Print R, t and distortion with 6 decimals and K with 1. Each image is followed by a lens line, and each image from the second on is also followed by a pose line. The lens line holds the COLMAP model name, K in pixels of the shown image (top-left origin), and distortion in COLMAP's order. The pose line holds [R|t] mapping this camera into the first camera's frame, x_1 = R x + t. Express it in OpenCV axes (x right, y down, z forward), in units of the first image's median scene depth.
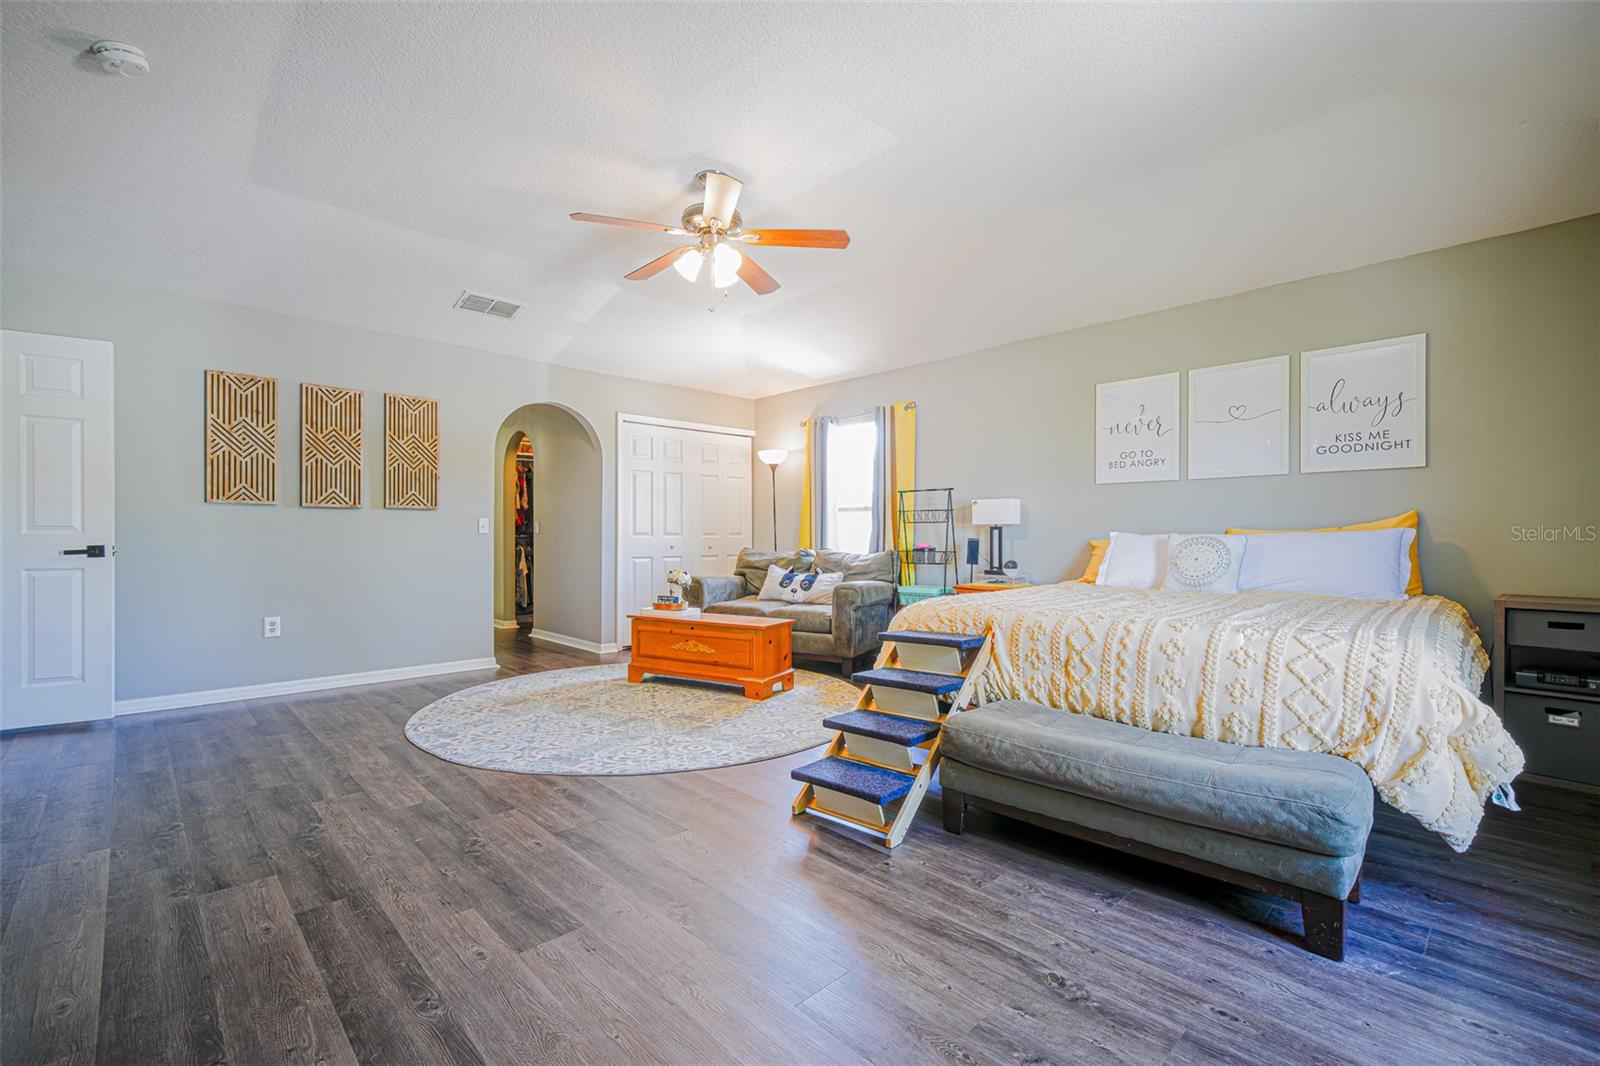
lens RADIAL K [[696.3, 0, 798.8], [0, 696.3, 535.3], [0, 0, 1]] dist [0.003338, 0.000722]
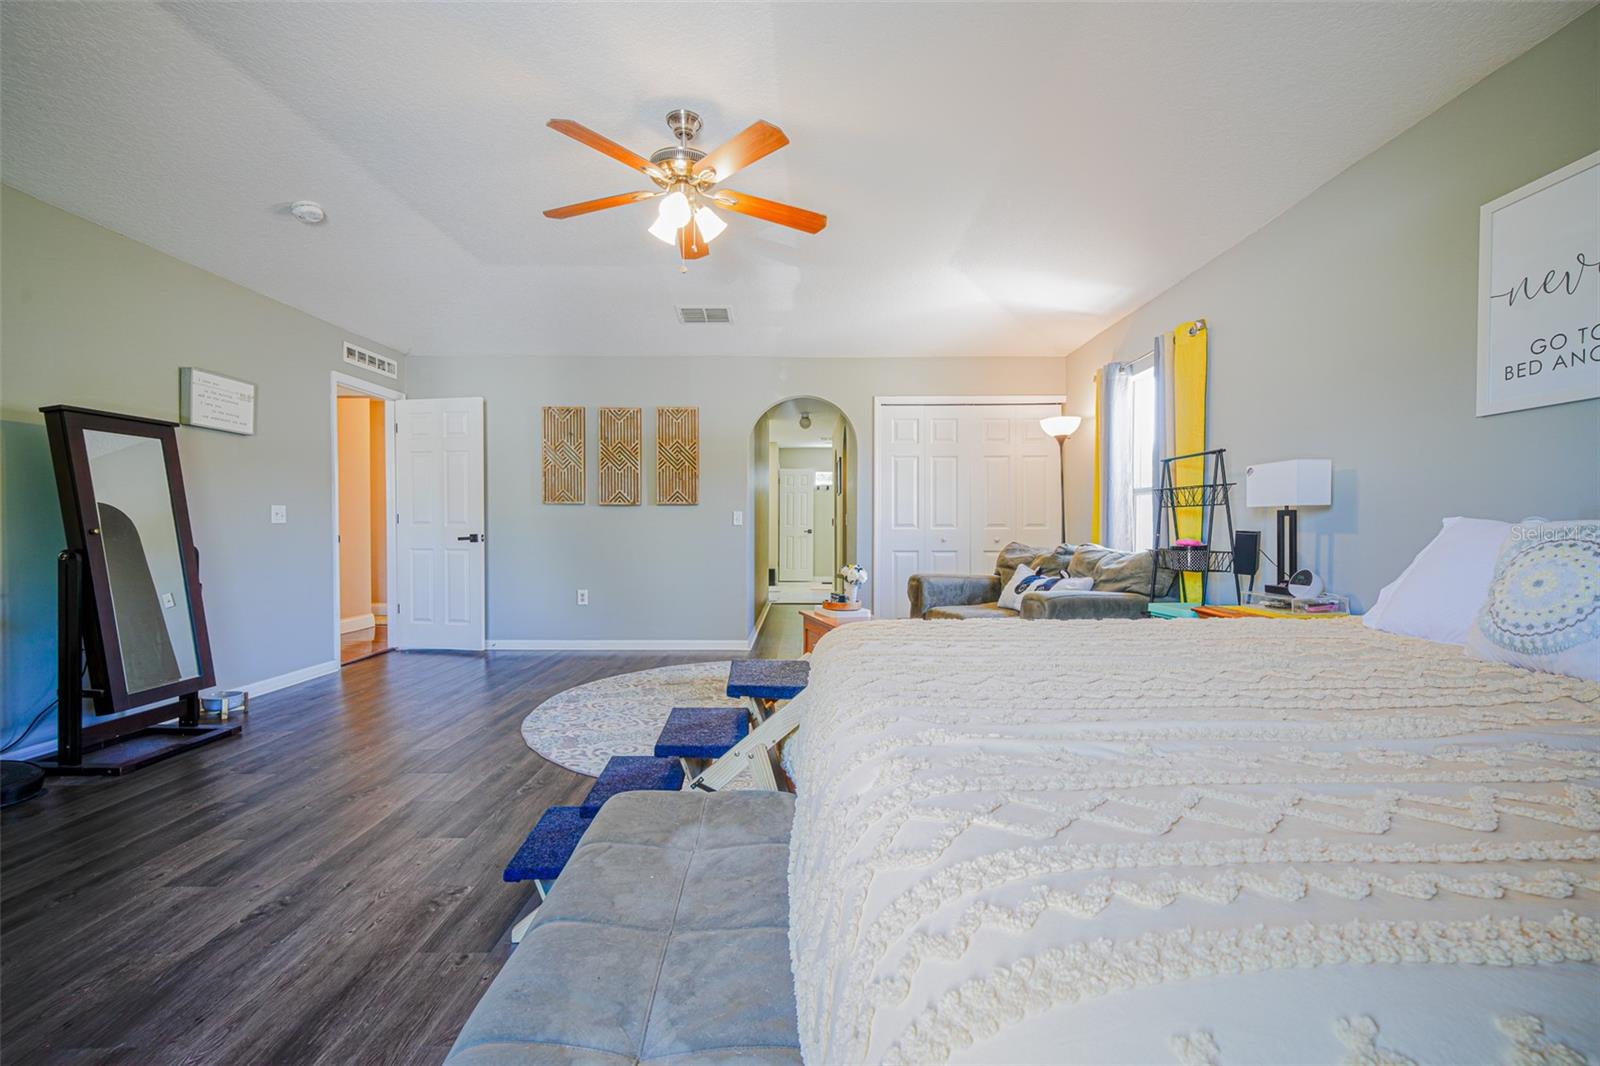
lens RADIAL K [[696.3, 0, 793.5], [0, 696.3, 534.9], [0, 0, 1]] dist [0.003338, 0.000722]
pose [[0.717312, 0.005782, -0.696728, 0.400700], [0.001710, 0.999948, 0.010059, 0.001482], [0.696750, -0.008407, 0.717265, 0.310939]]
